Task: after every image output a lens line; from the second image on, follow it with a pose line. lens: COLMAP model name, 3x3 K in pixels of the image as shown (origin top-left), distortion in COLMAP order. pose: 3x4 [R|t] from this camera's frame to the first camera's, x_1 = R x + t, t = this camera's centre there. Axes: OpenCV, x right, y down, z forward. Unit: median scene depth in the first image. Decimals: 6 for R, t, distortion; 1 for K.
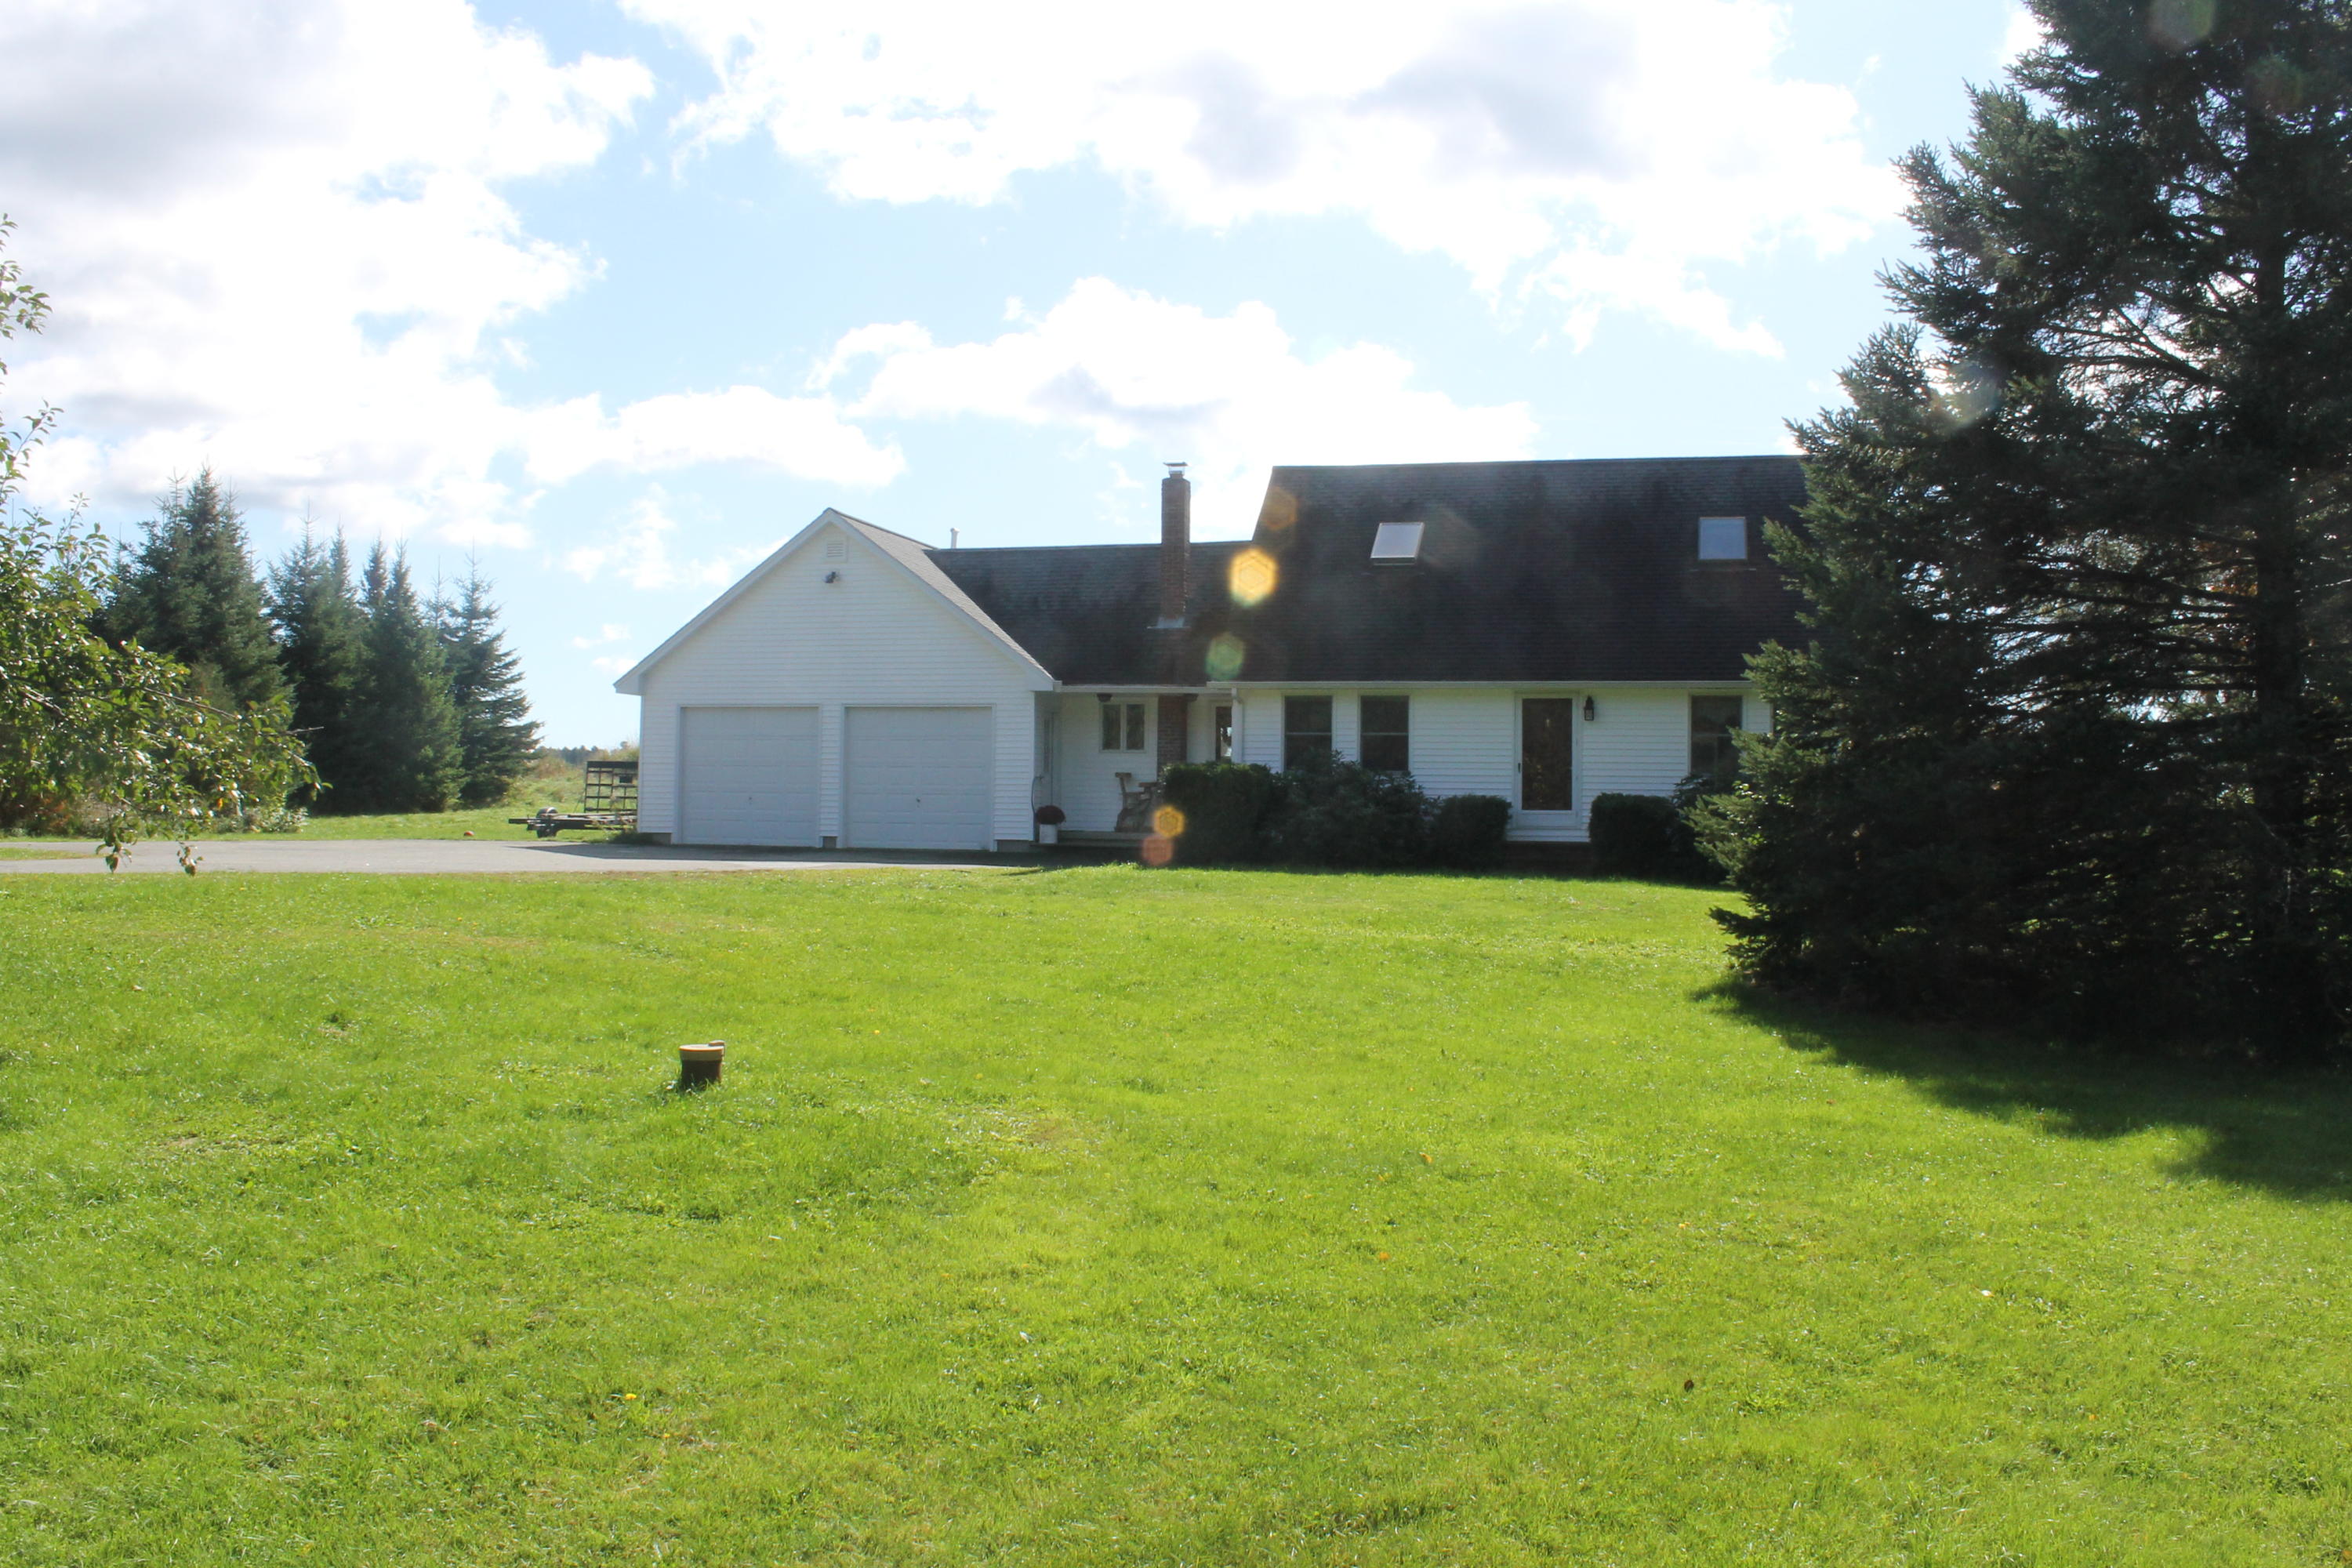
lens RADIAL K [[2038.5, 0, 1173.1], [0, 2038.5, 755.5], [0, 0, 1]] dist [-0.158664, 0.170091]
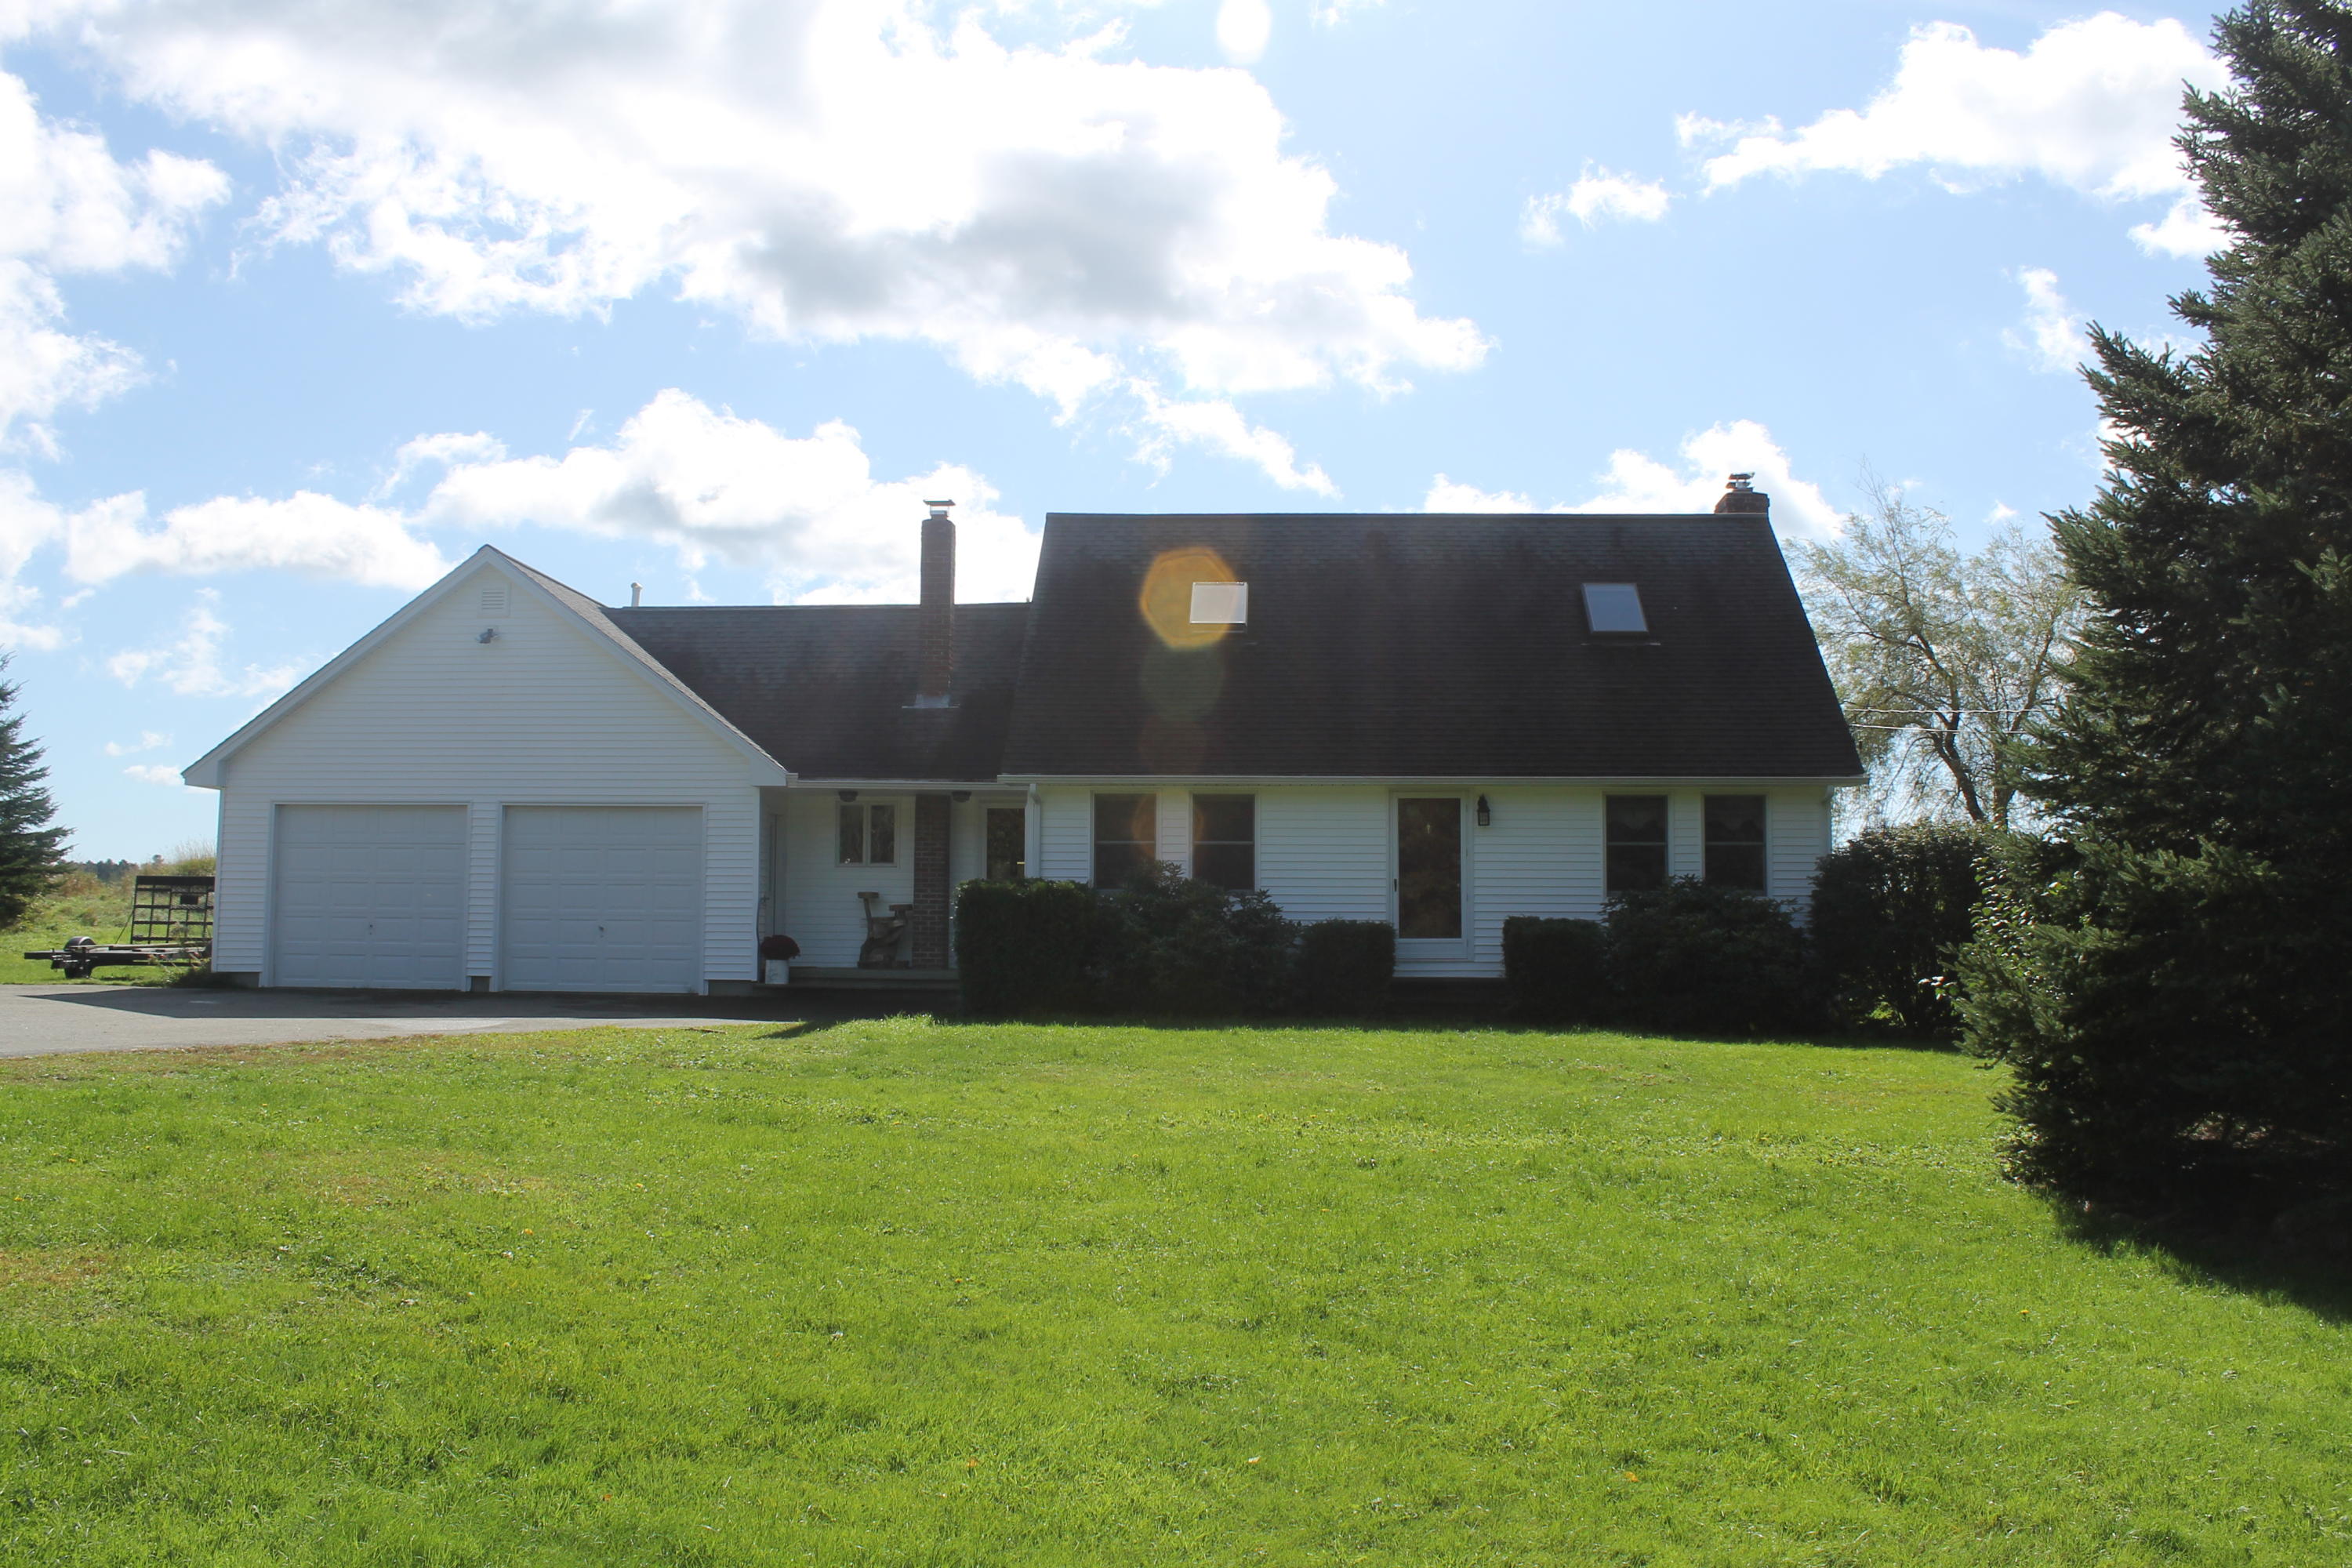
lens RADIAL K [[2038.5, 0, 1173.1], [0, 2038.5, 755.5], [0, 0, 1]] dist [-0.158664, 0.170091]
pose [[0.978370, 0.010370, 0.206604, -0.071805], [0.001510, 0.998358, -0.057261, 0.000759], [-0.206858, 0.056335, 0.976748, 0.212606]]
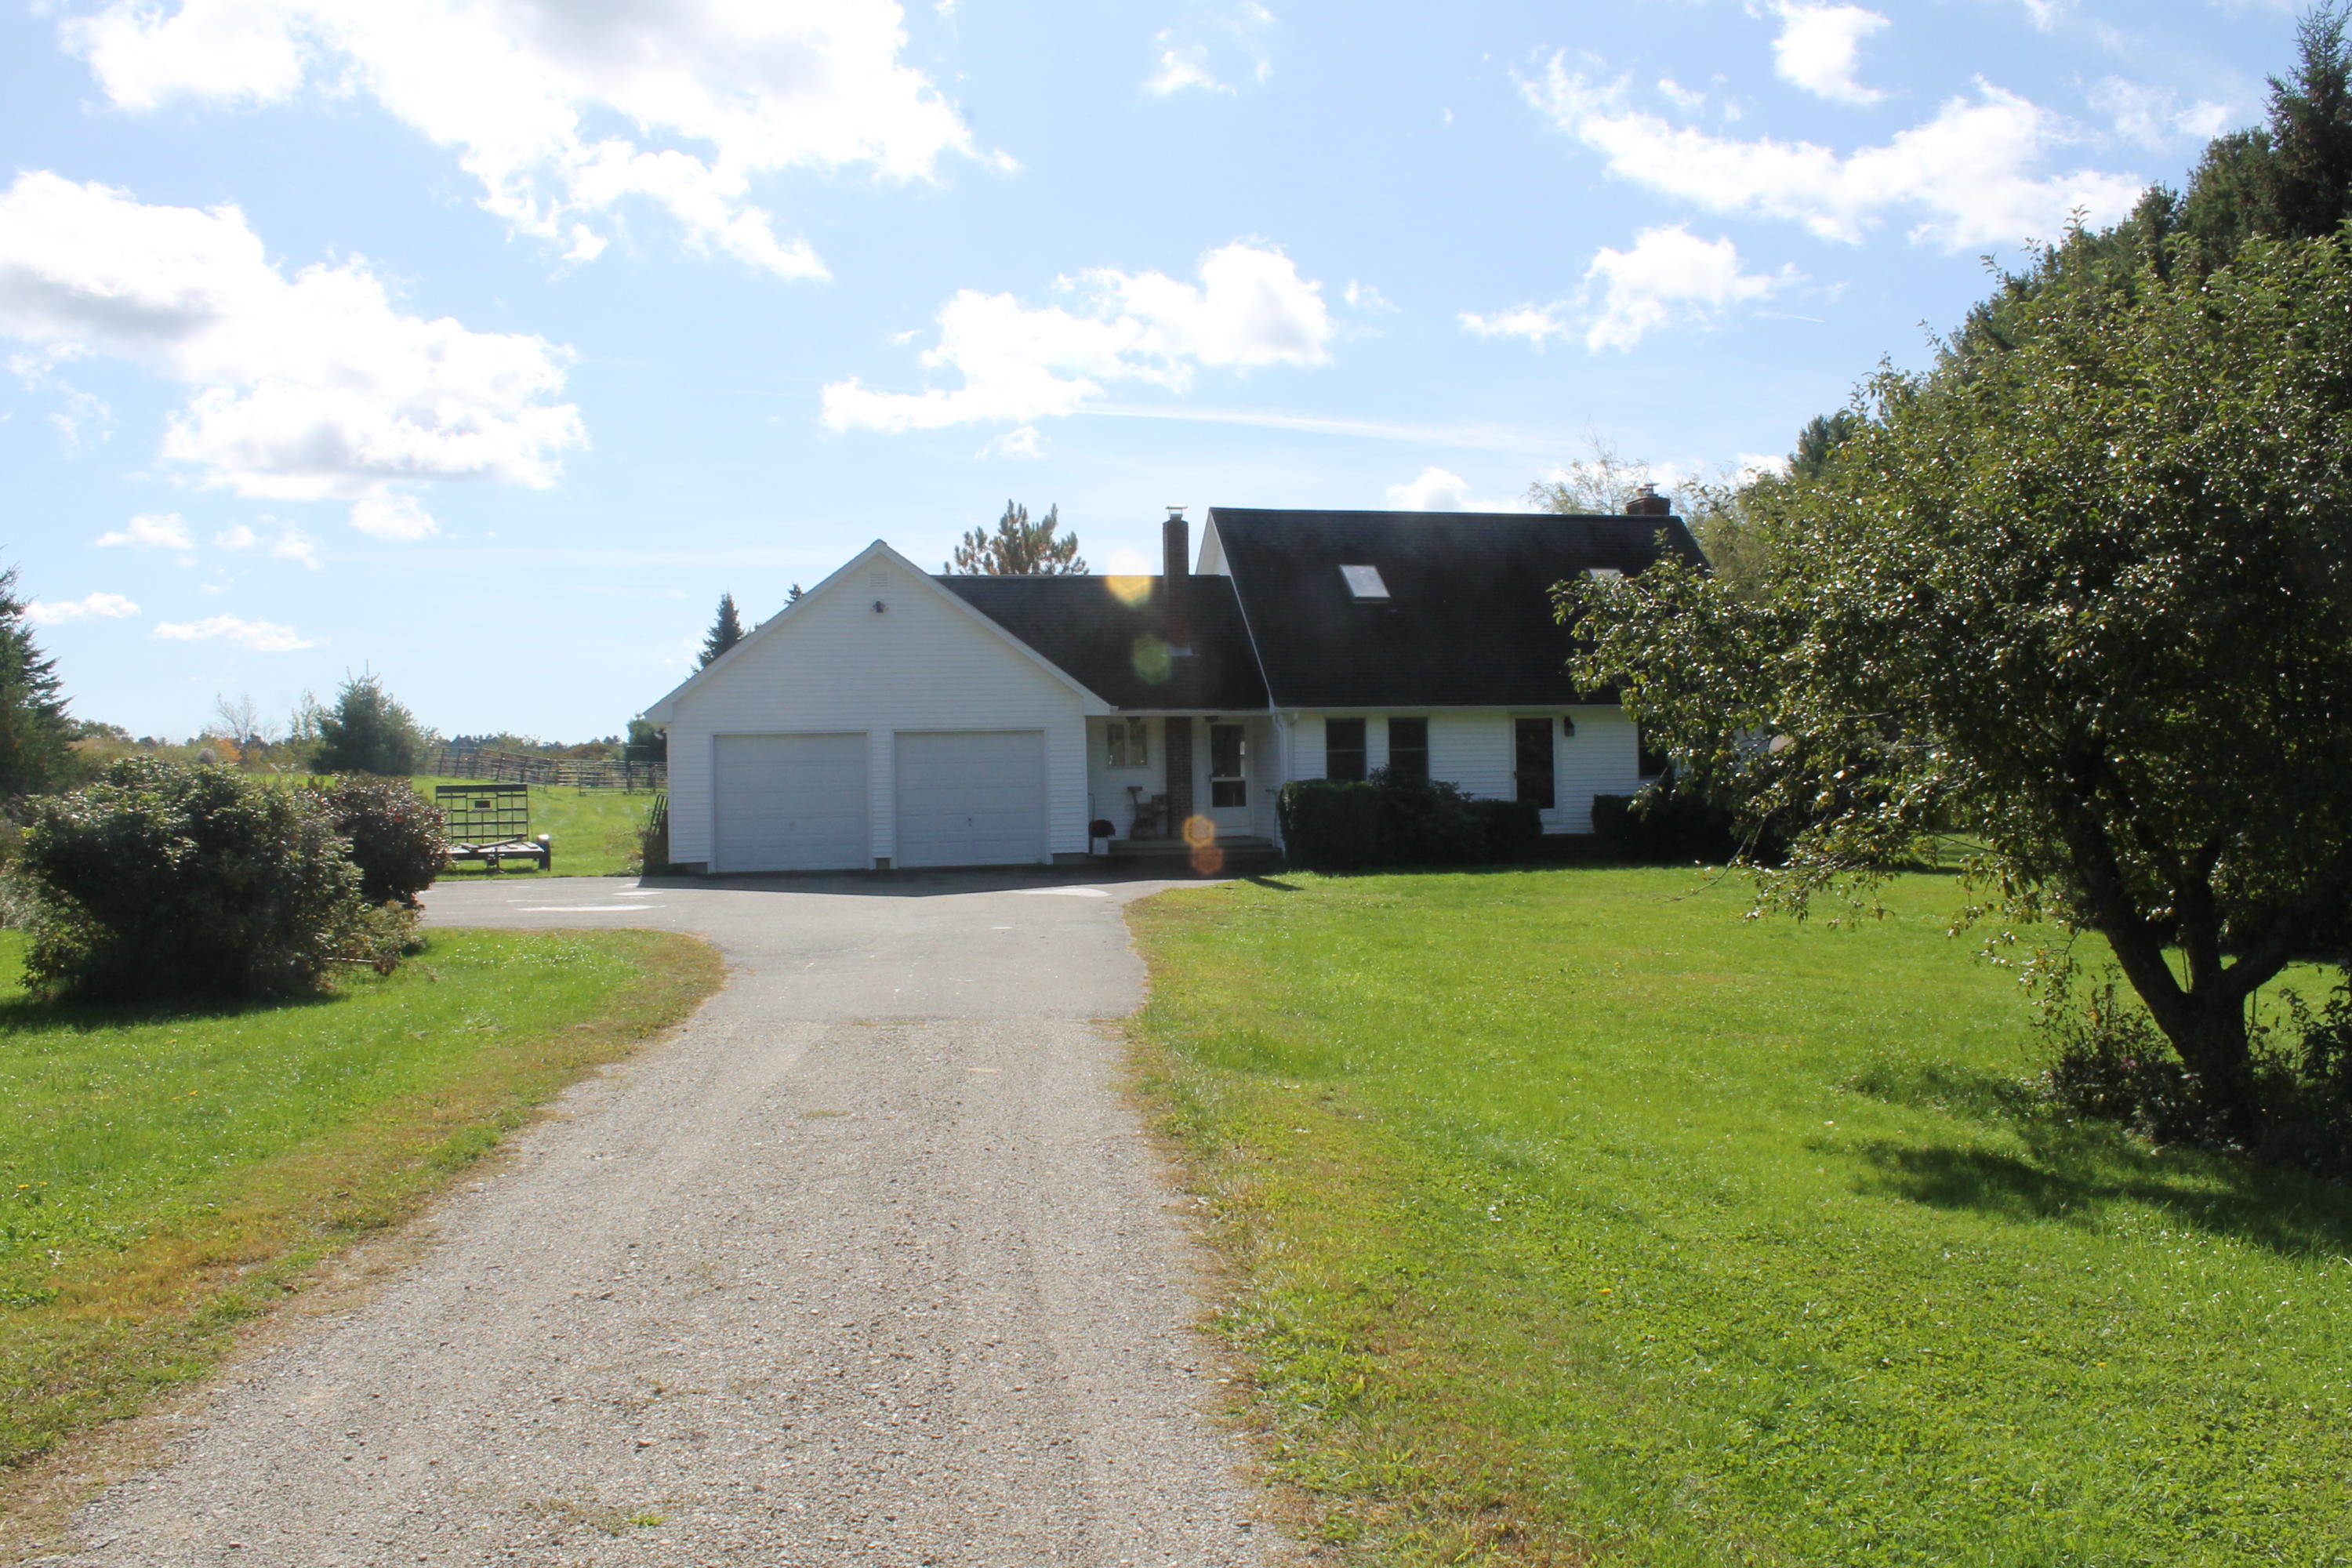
lens RADIAL K [[2038.5, 0, 1173.1], [0, 2038.5, 755.5], [0, 0, 1]] dist [-0.158664, 0.170091]
pose [[0.872785, -0.027016, 0.487356, -0.545955], [0.015807, 0.999508, 0.027098, -0.038121], [-0.487848, -0.015947, 0.872783, 0.026525]]
